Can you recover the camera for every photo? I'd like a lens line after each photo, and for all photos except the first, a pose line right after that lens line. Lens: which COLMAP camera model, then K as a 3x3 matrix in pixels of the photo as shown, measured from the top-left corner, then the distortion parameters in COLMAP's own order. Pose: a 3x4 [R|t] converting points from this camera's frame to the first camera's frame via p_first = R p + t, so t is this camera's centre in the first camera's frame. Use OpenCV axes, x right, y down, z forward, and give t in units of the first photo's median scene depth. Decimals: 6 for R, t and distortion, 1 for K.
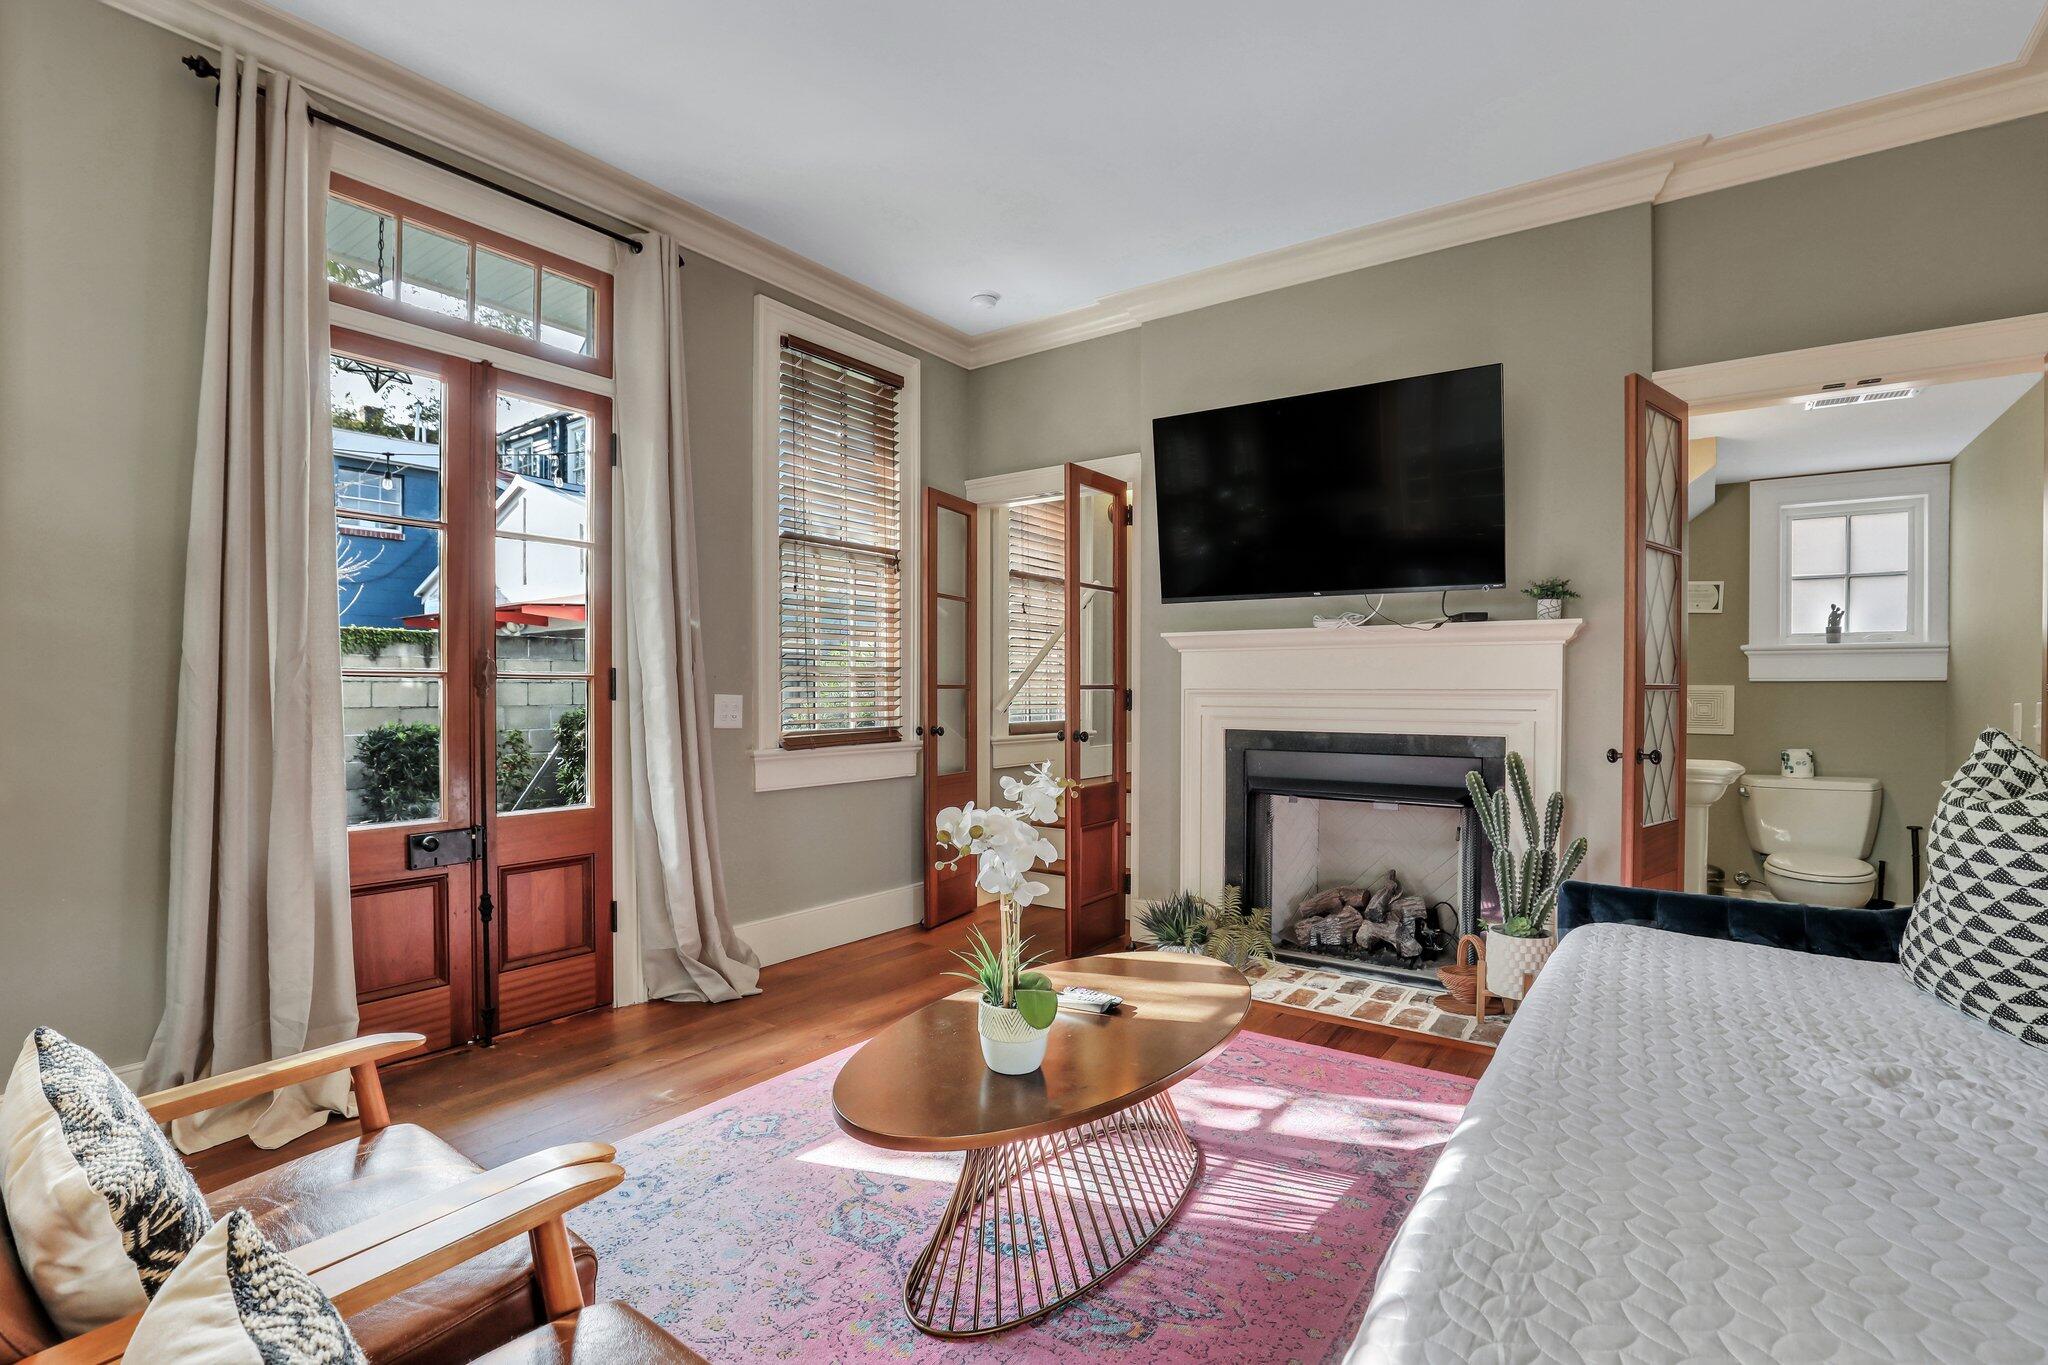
lens RADIAL K [[941.2, 0, 1016.4], [0, 941.2, 705.6], [0, 0, 1]] dist [-0.039662, 0.008356]
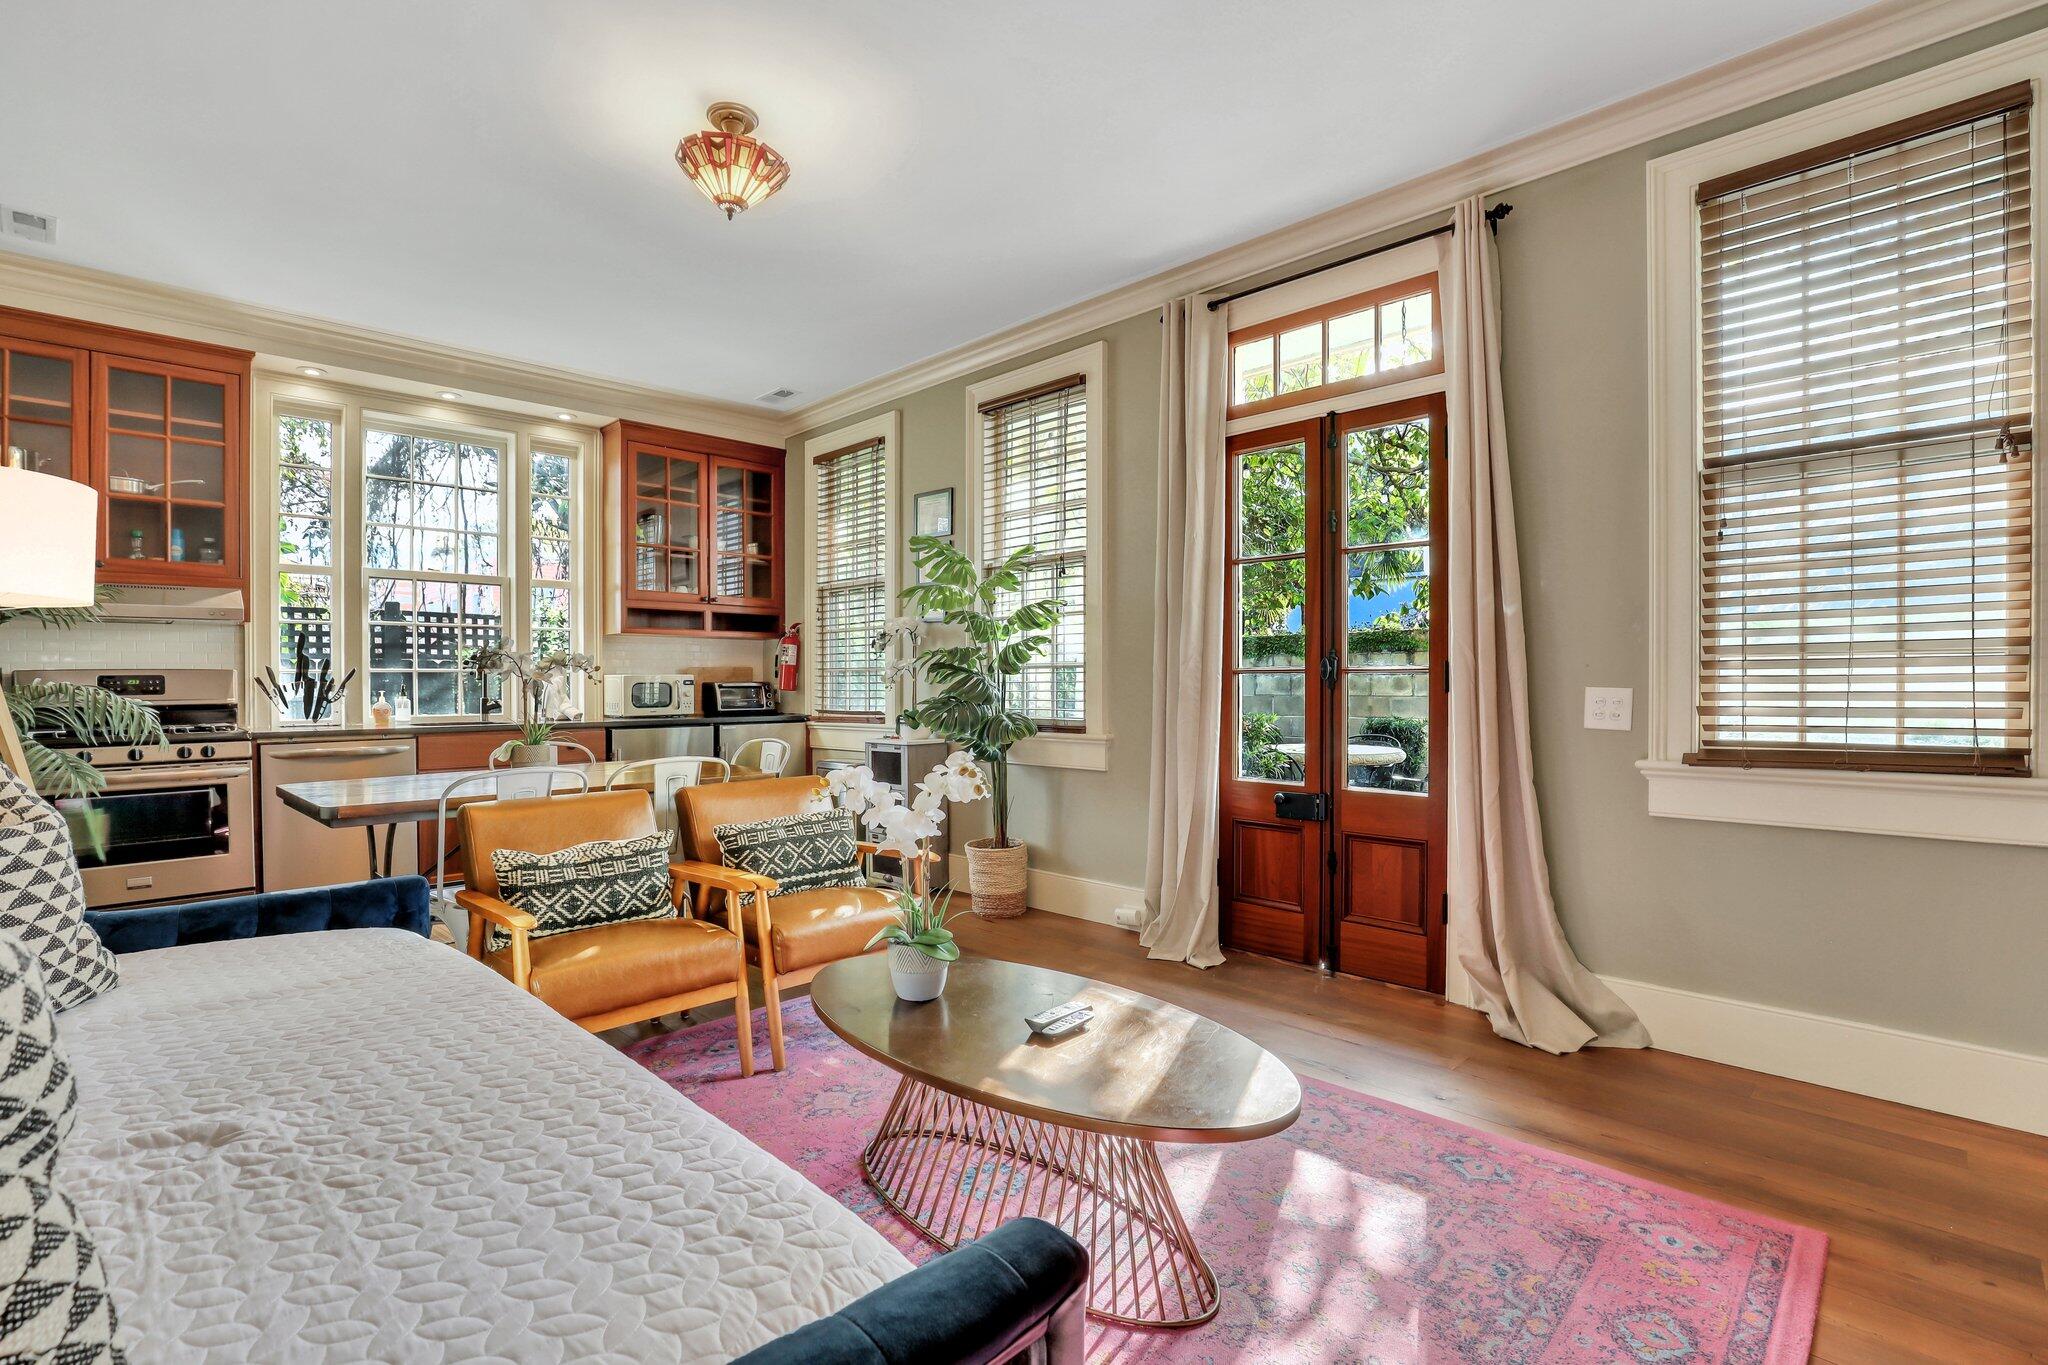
lens RADIAL K [[941.2, 0, 1020.3], [0, 941.2, 695.2], [0, 0, 1]] dist [-0.039662, 0.008356]
pose [[-0.143056, 0.011972, -0.989642, 0.568804], [-0.012910, 0.999819, 0.013961, -0.009845], [0.989630, 0.014773, -0.142876, 0.632143]]
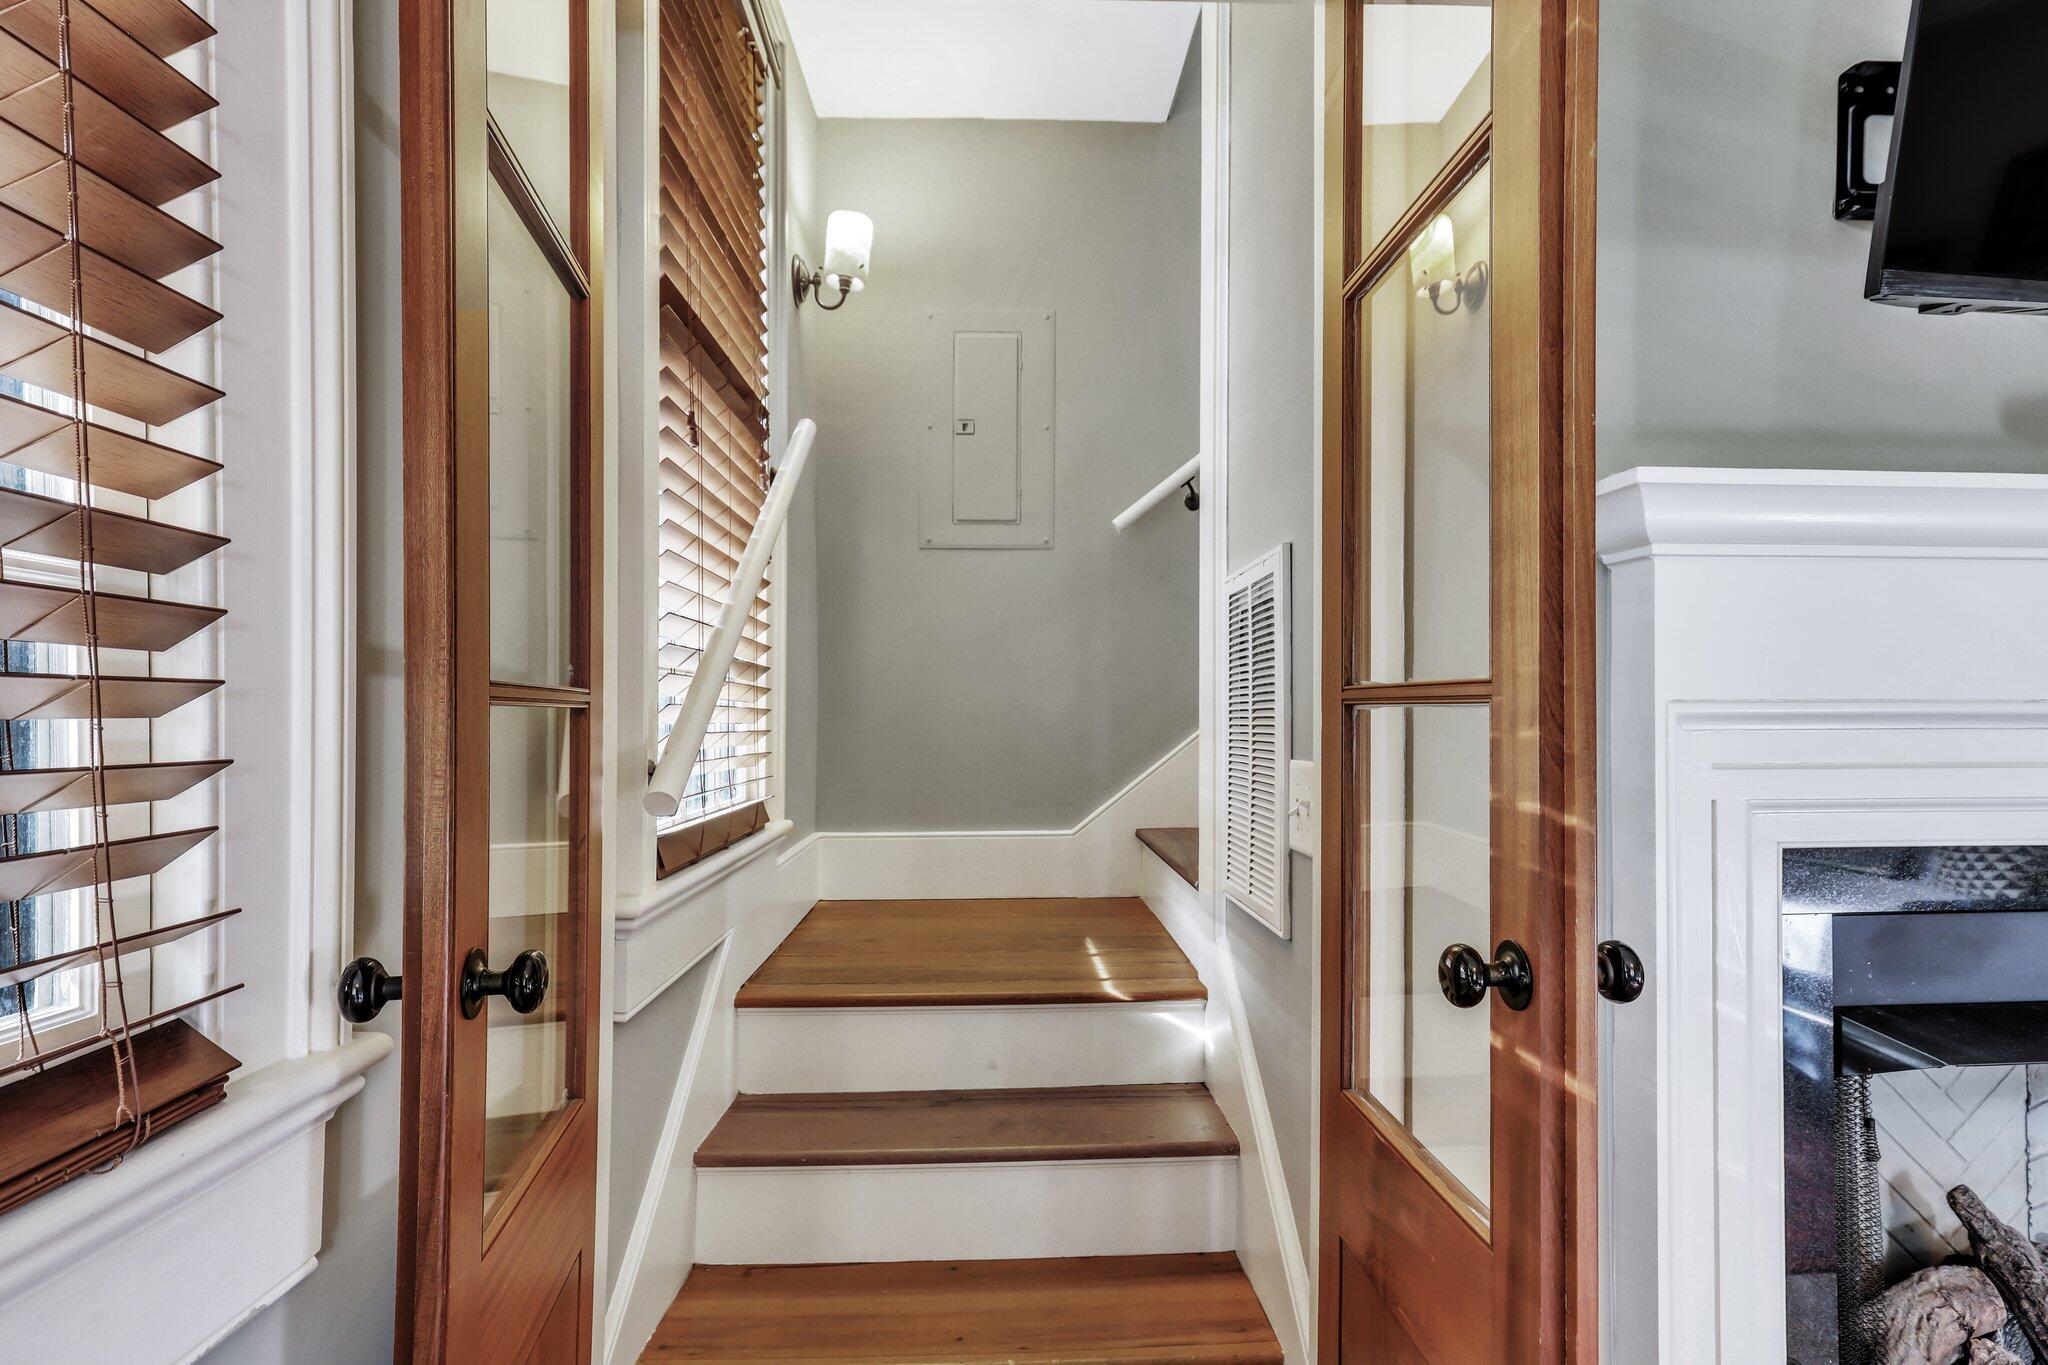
lens RADIAL K [[1051.3, 0, 1032.2], [0, 1051.3, 678.6], [0, 0, 1]] dist [-0.015835, -0.000809]
pose [[0.776247, 0.016057, 0.630224, -0.153099], [0.008838, 0.999300, -0.036347, -0.018504], [-0.630367, 0.033784, 0.775562, 0.982561]]
